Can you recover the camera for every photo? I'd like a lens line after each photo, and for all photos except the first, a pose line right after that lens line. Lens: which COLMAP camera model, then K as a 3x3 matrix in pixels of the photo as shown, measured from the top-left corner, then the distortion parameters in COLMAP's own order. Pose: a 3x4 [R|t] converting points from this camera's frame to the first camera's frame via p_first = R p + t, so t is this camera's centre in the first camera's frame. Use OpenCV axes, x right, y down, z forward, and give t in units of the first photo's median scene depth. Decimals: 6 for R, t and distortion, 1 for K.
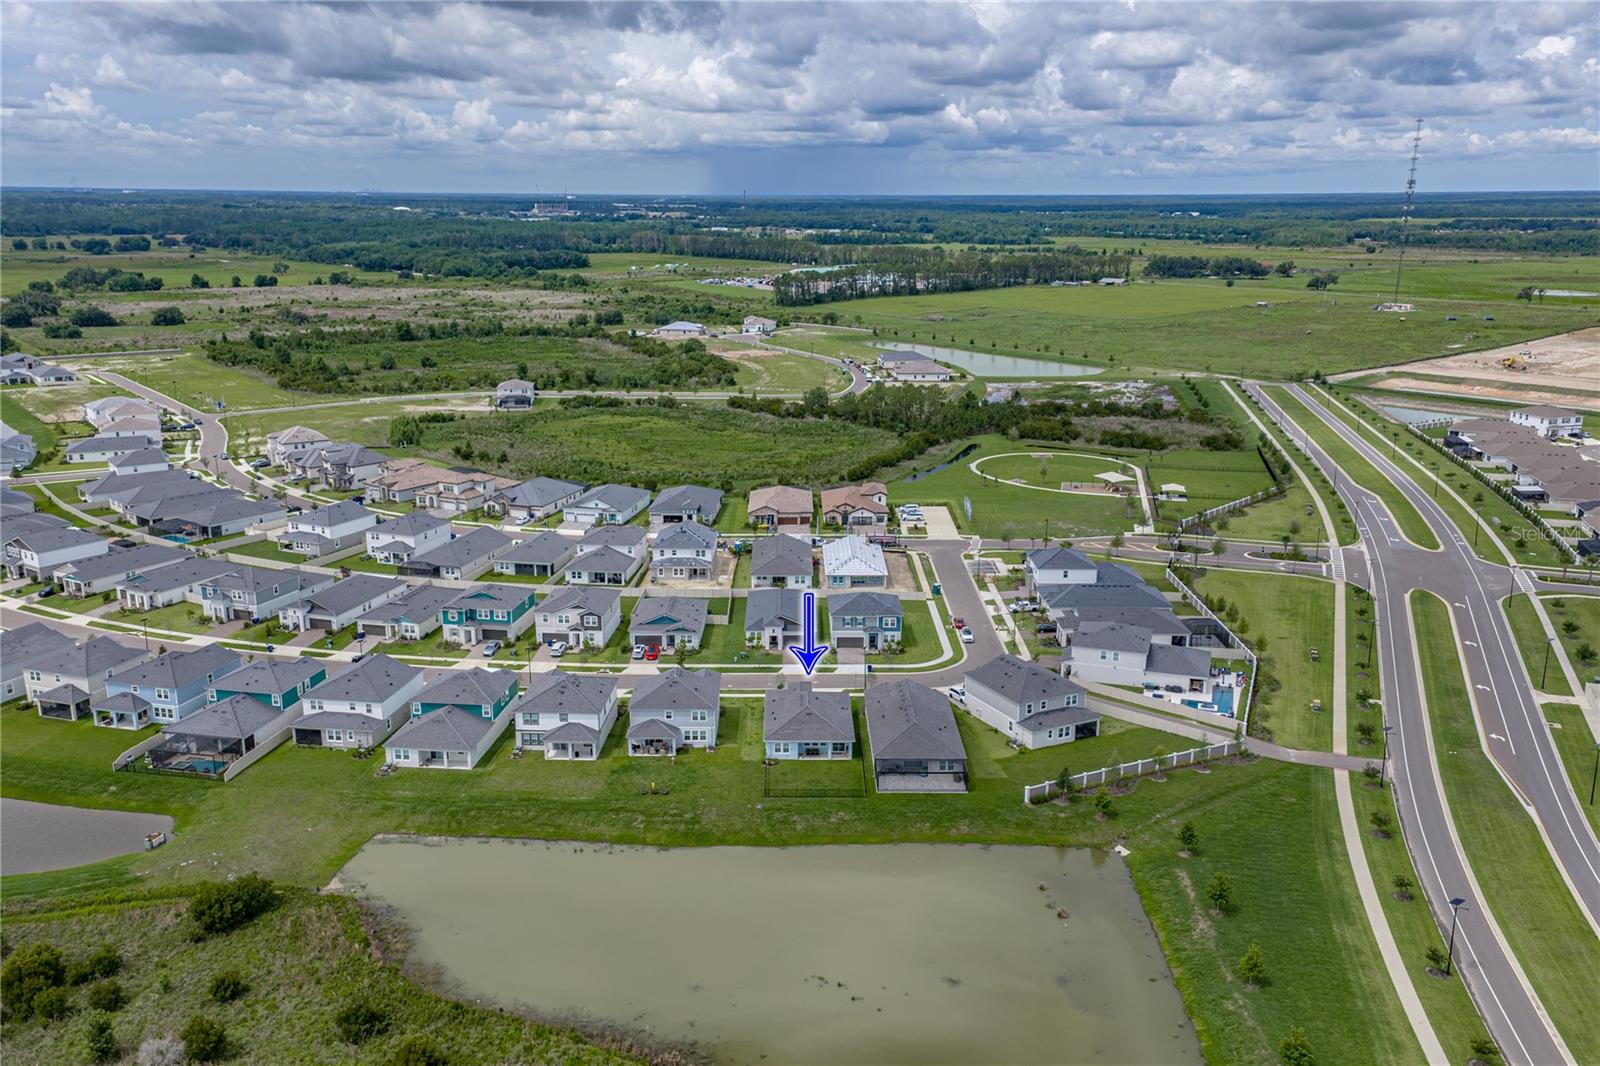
lens RADIAL K [[1341.8, 0, 786.7], [0, 1341.8, 523.8], [0, 0, 1]] dist [0.072122, -0.013373]
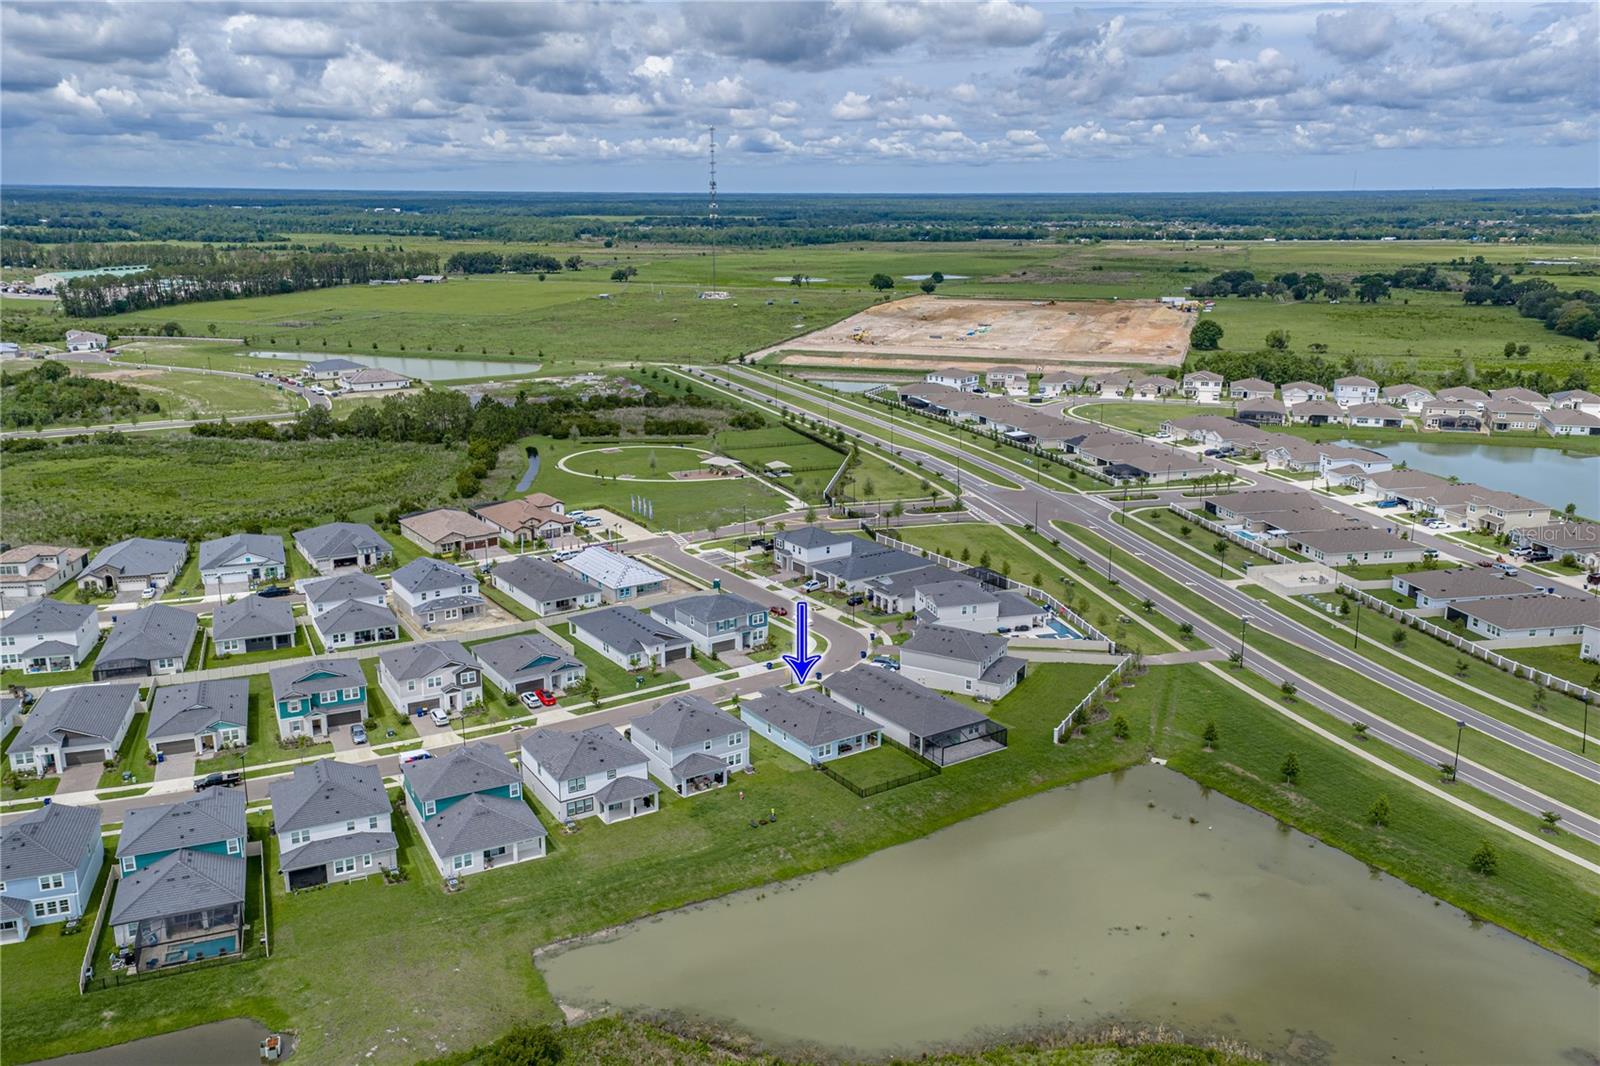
lens RADIAL K [[1341.8, 0, 804.5], [0, 1341.8, 536.9], [0, 0, 1]] dist [0.072122, -0.013373]
pose [[0.824168, -0.142333, 0.548169, -0.191824], [0.135906, 0.989327, 0.052548, -0.015430], [-0.549797, 0.031191, 0.834715, 0.063046]]
